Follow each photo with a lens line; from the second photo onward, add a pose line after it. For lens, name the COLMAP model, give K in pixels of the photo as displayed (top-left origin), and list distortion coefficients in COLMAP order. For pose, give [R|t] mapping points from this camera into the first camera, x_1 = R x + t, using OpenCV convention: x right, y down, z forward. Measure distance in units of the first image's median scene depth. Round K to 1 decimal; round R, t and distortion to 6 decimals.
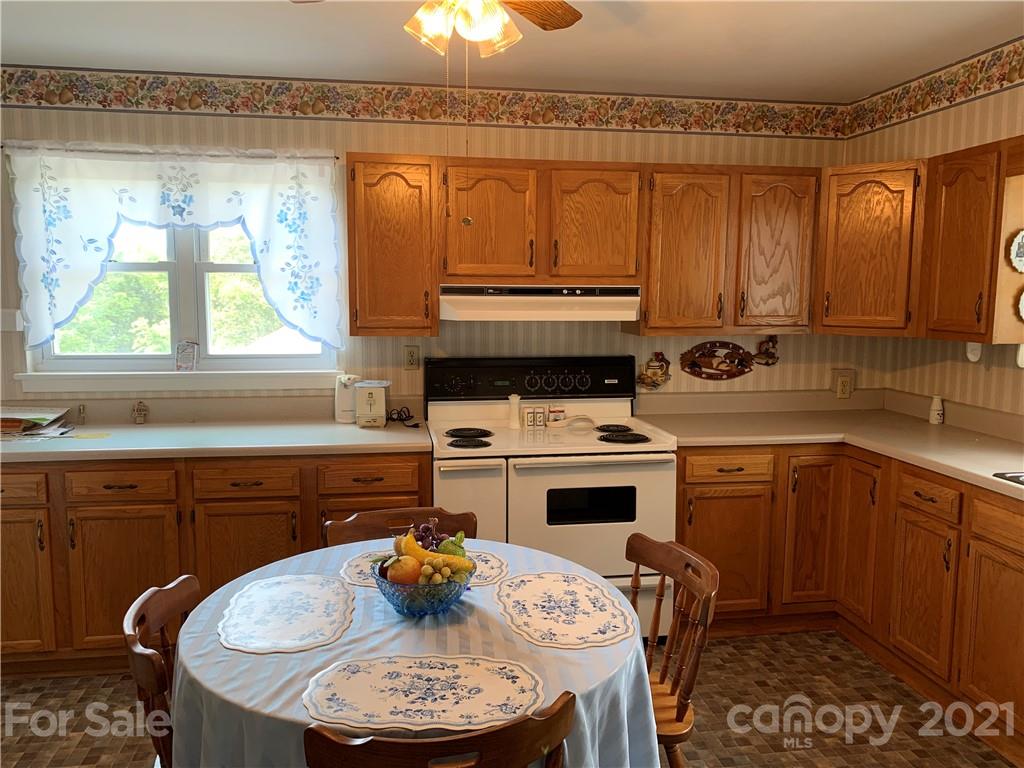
lens RADIAL K [[780.7, 0, 512.0], [0, 780.7, 384.0], [0, 0, 1]] dist [-0.000699, -0.067924]
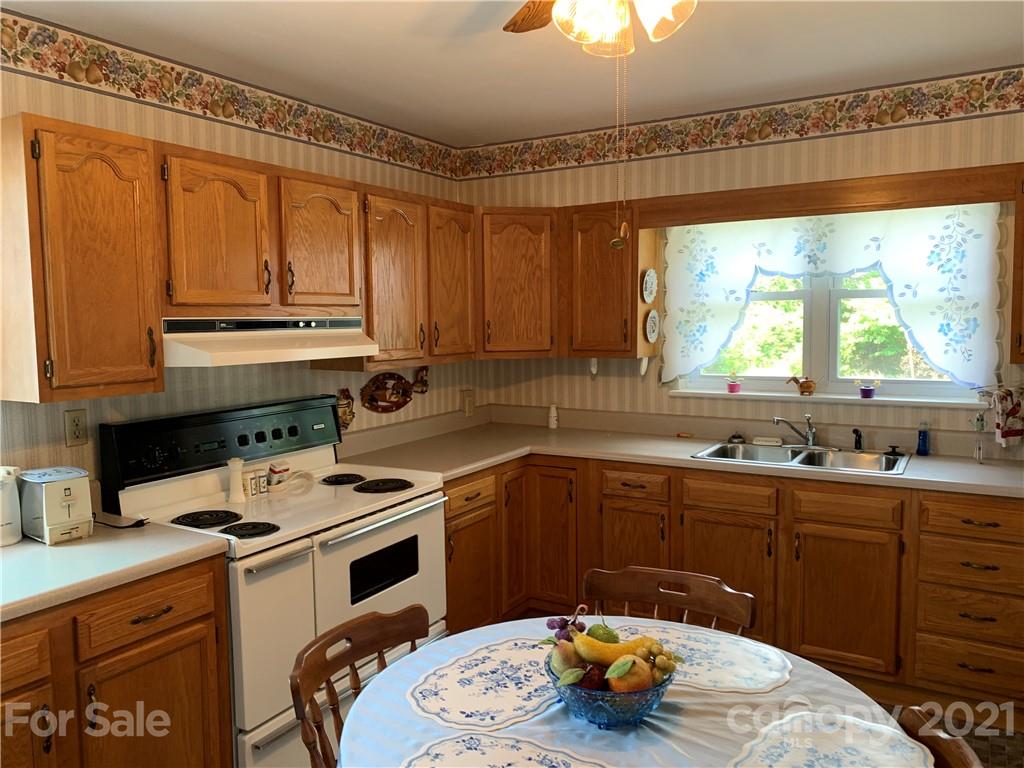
lens RADIAL K [[772.4, 0, 512.0], [0, 772.4, 384.0], [0, 0, 1]] dist [0.037790, -0.188030]
pose [[0.617948, -0.079287, 0.782211, -0.446270], [0.104655, 0.994344, 0.018112, -0.047353], [-0.779223, 0.070670, 0.622750, 0.316487]]
